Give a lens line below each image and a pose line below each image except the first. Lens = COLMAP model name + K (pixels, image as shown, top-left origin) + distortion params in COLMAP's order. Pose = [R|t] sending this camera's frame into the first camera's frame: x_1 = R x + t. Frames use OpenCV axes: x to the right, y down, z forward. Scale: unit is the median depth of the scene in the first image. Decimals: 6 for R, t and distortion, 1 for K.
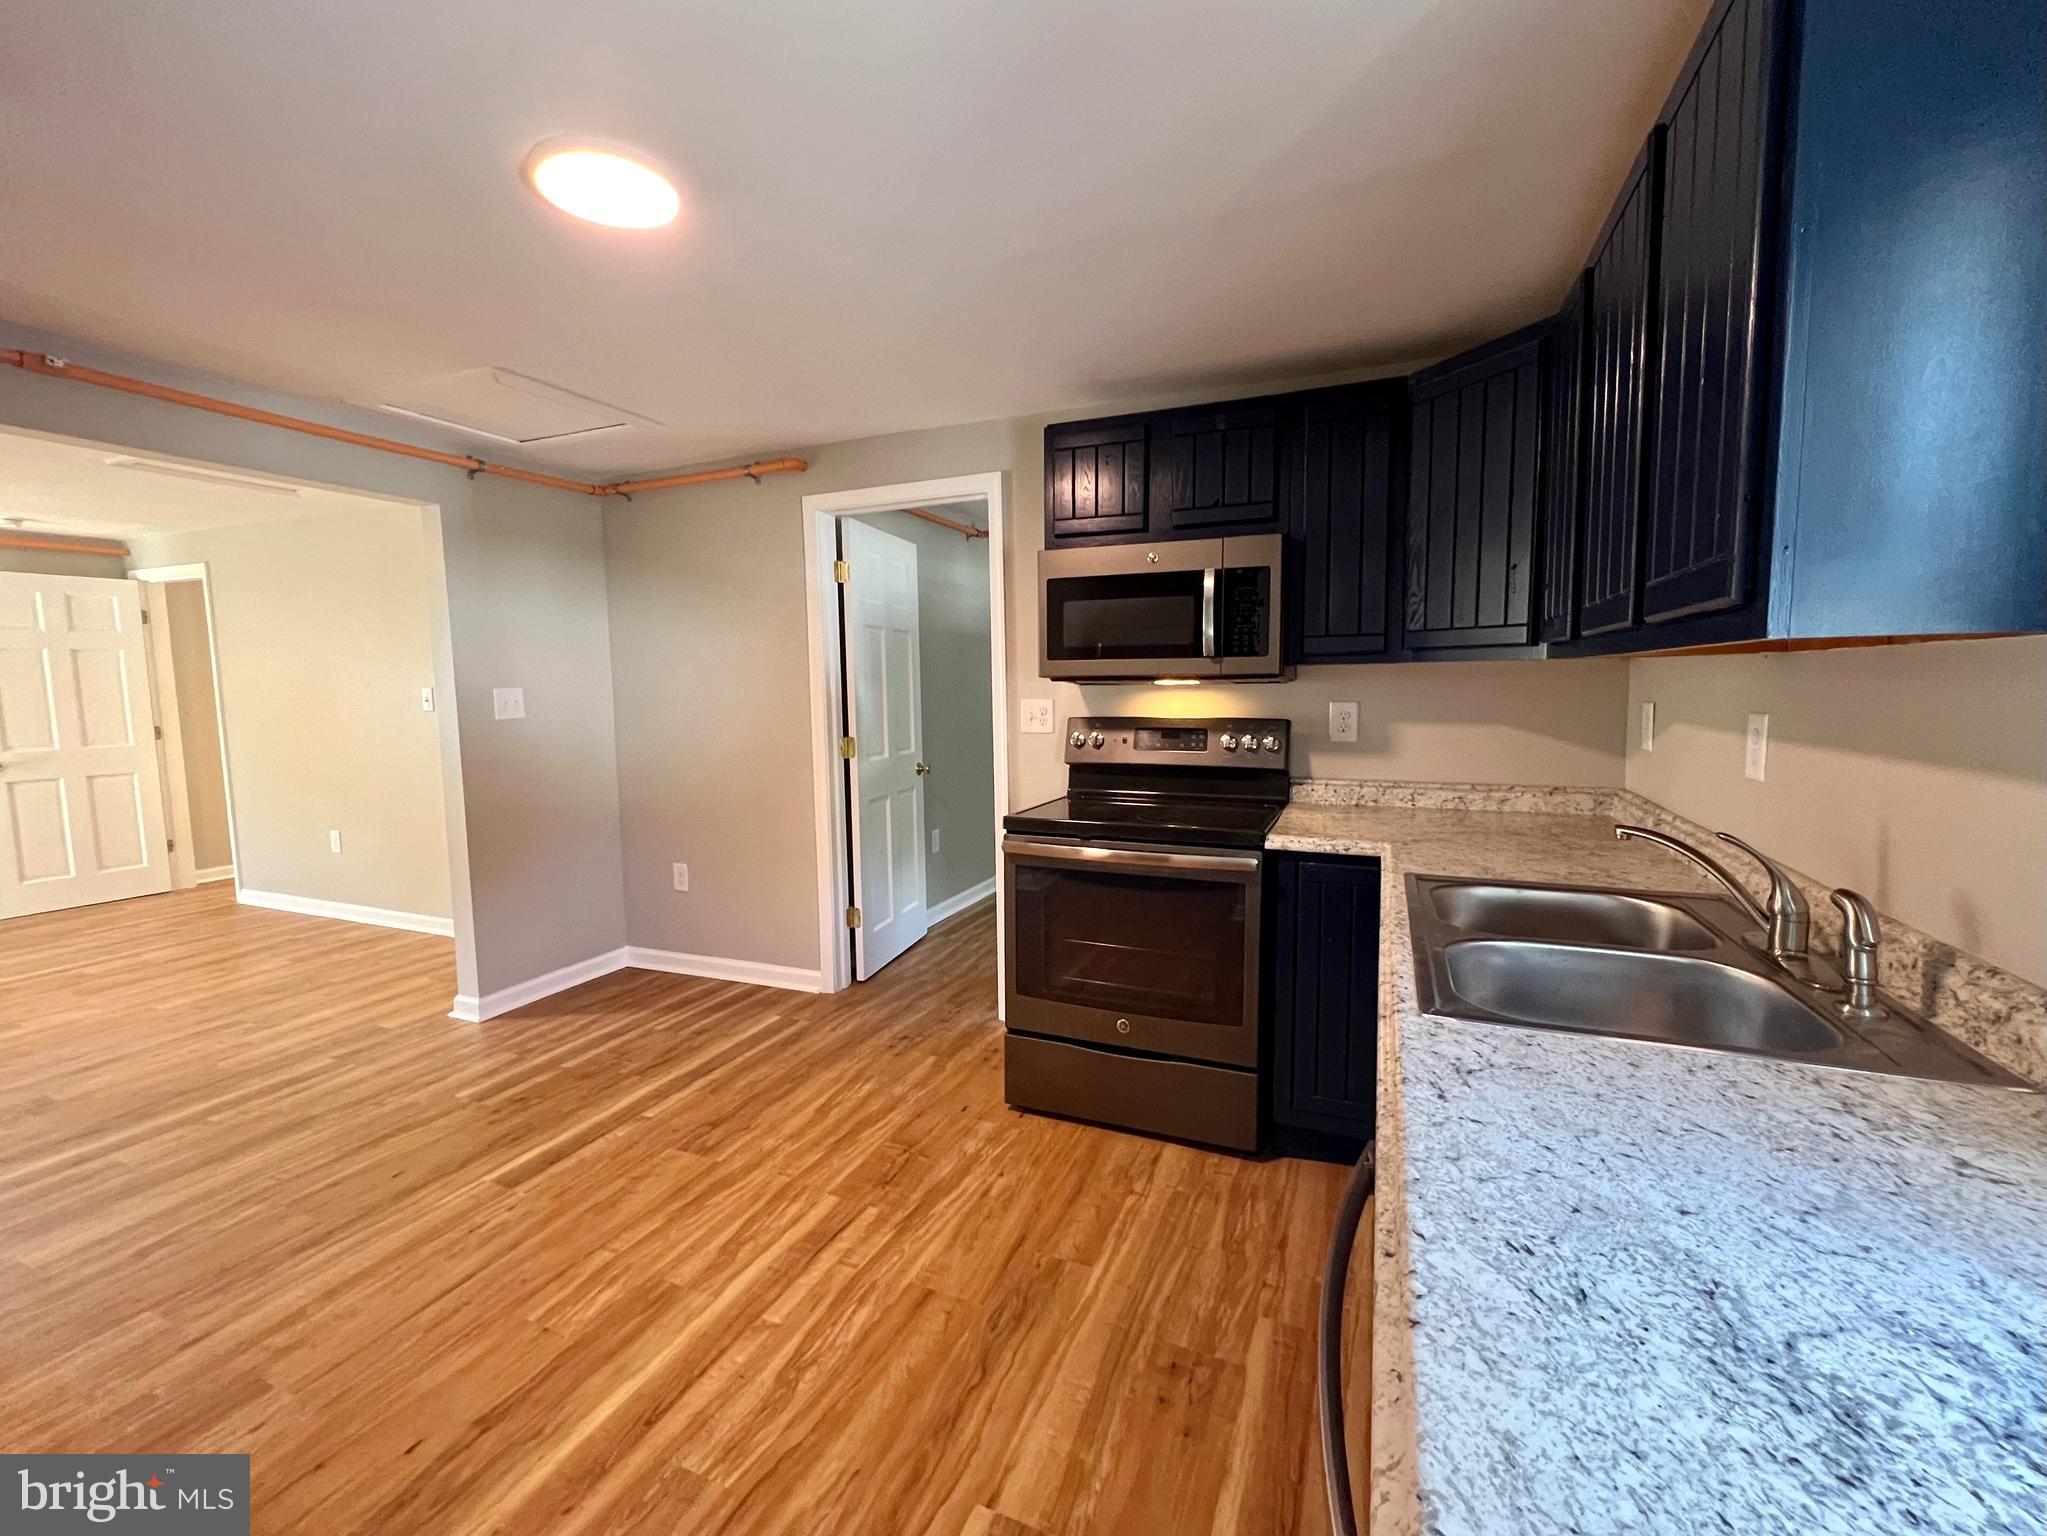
lens RADIAL K [[881.0, 0, 1061.0], [0, 881.0, 763.5], [0, 0, 1]] dist [-0.000666, 0.000152]
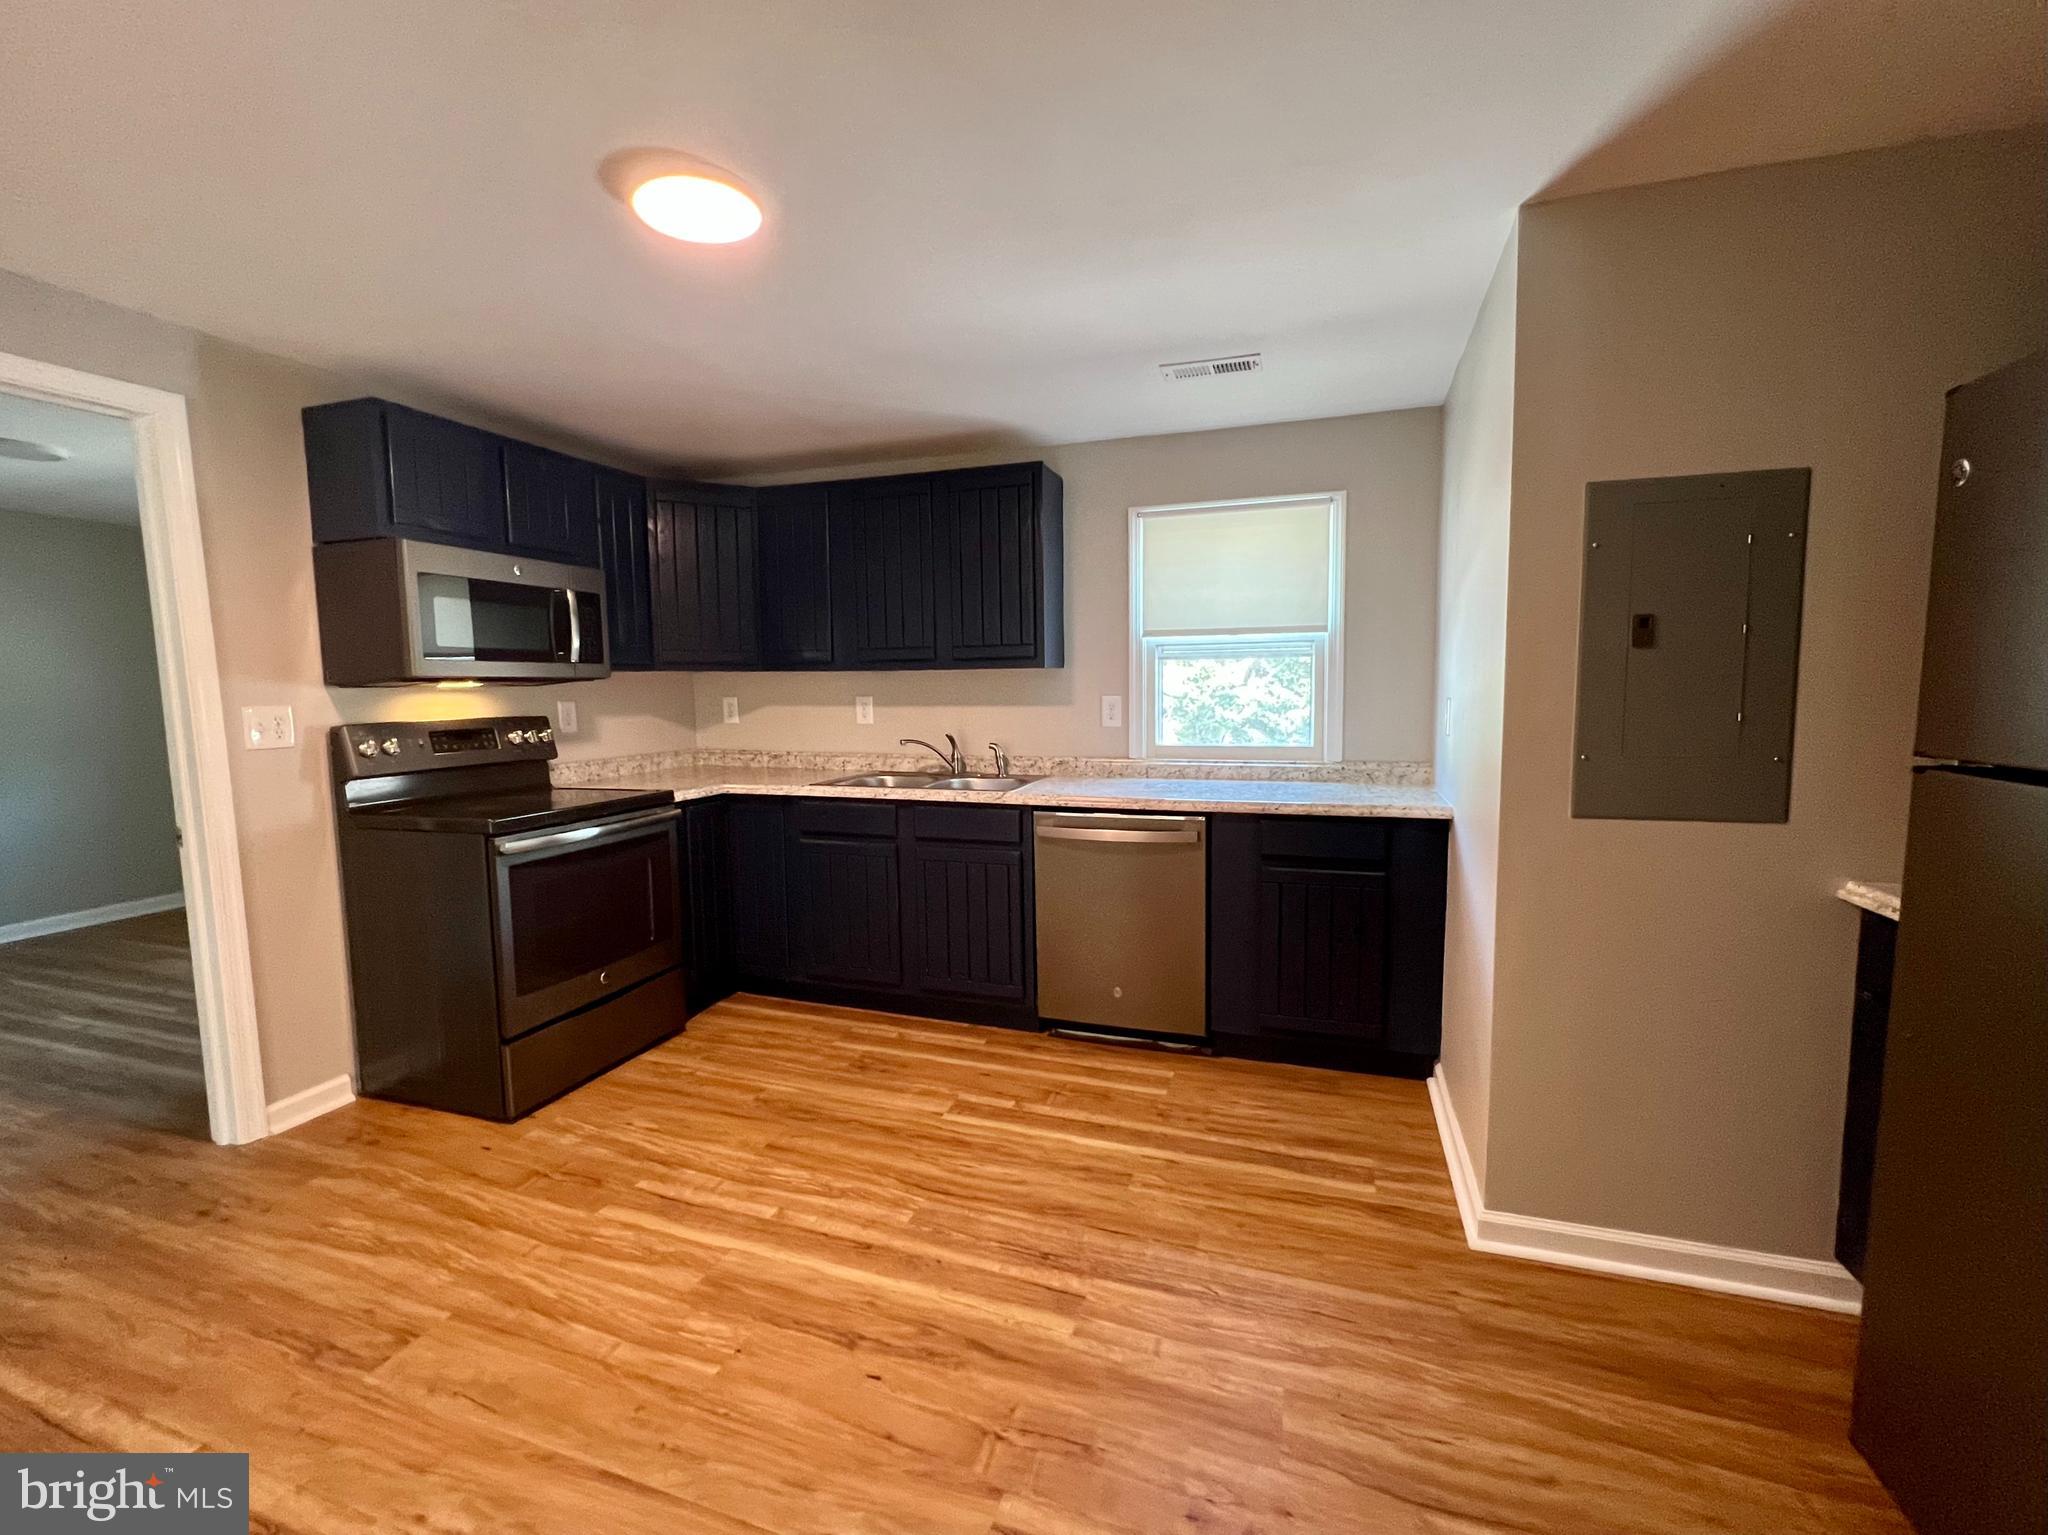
lens RADIAL K [[823.6, 0, 1018.8], [0, 823.6, 769.8], [0, 0, 1]] dist [-0.001101, 0.000462]
pose [[-0.049967, -0.094049, 0.994313, -1.233514], [0.102433, 0.989824, 0.098772, -0.031820], [-0.993484, 0.106786, -0.039824, 0.575504]]
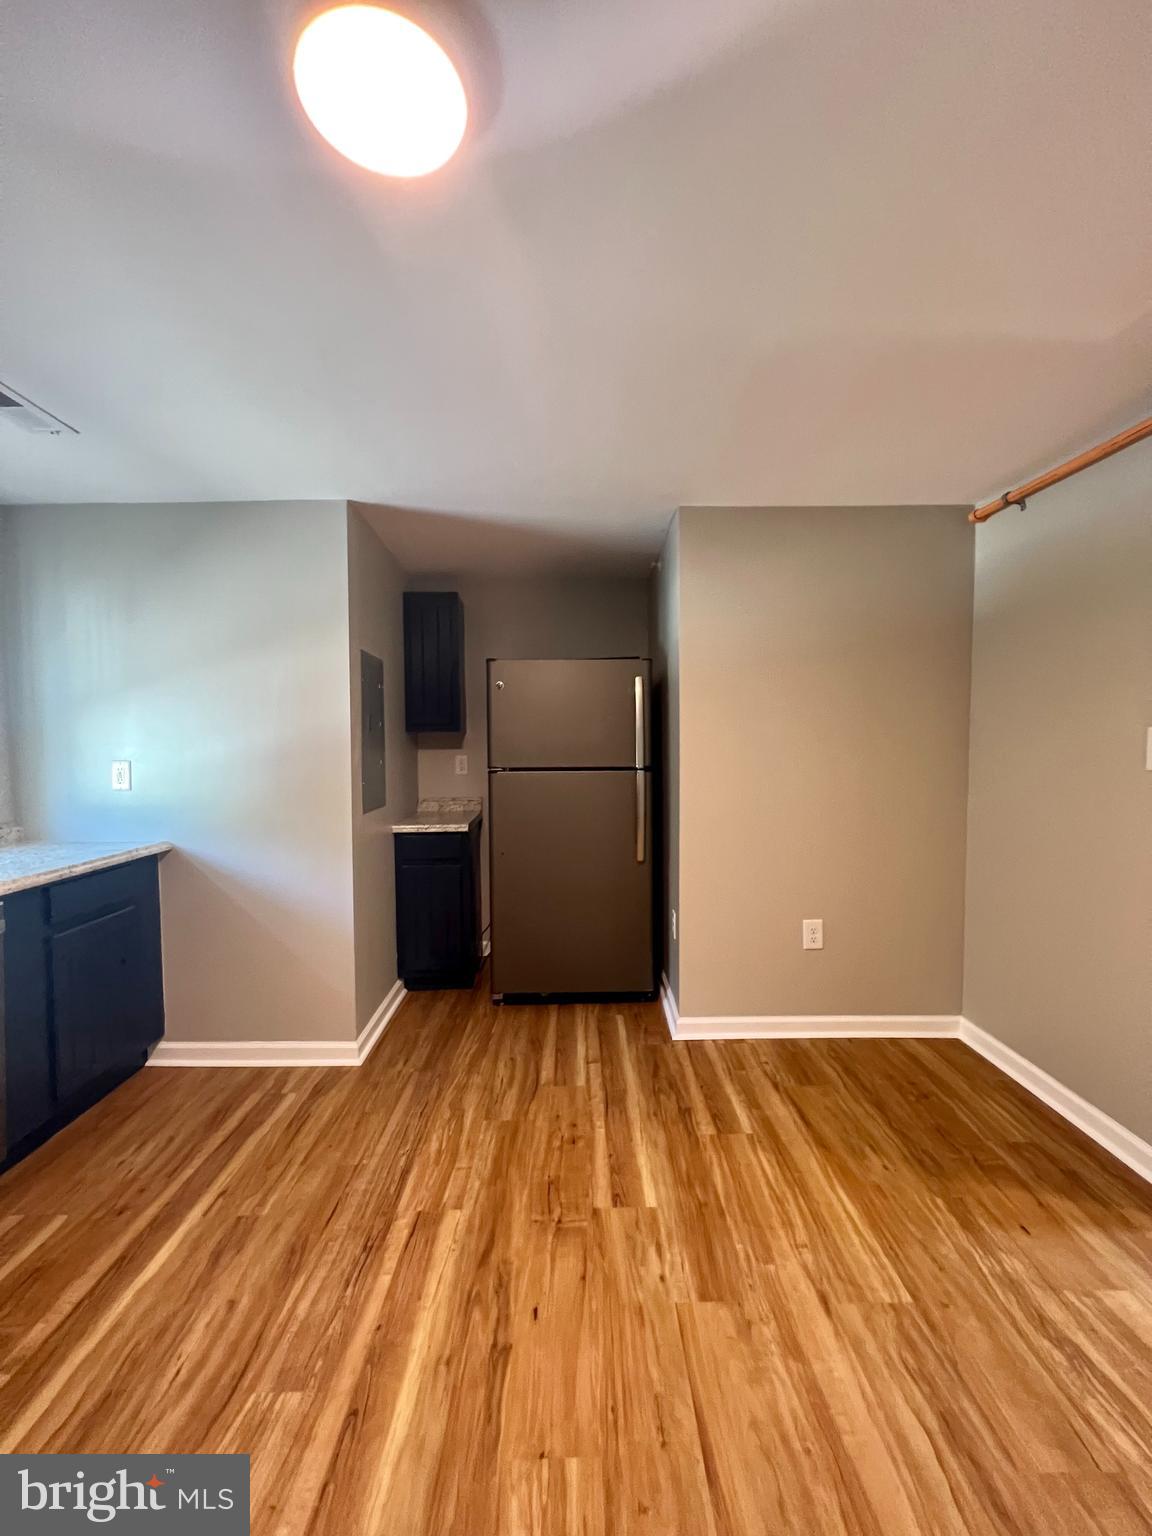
lens RADIAL K [[617.7, 0, 572.1], [0, 617.7, 762.7], [0, 0, 1]] dist [-0.001101, 0.000462]
pose [[-0.935983, 0.026953, -0.351011, -0.362109], [-0.015312, 0.993005, 0.117077, -0.088125], [0.351711, 0.114957, -0.929023, 1.290068]]
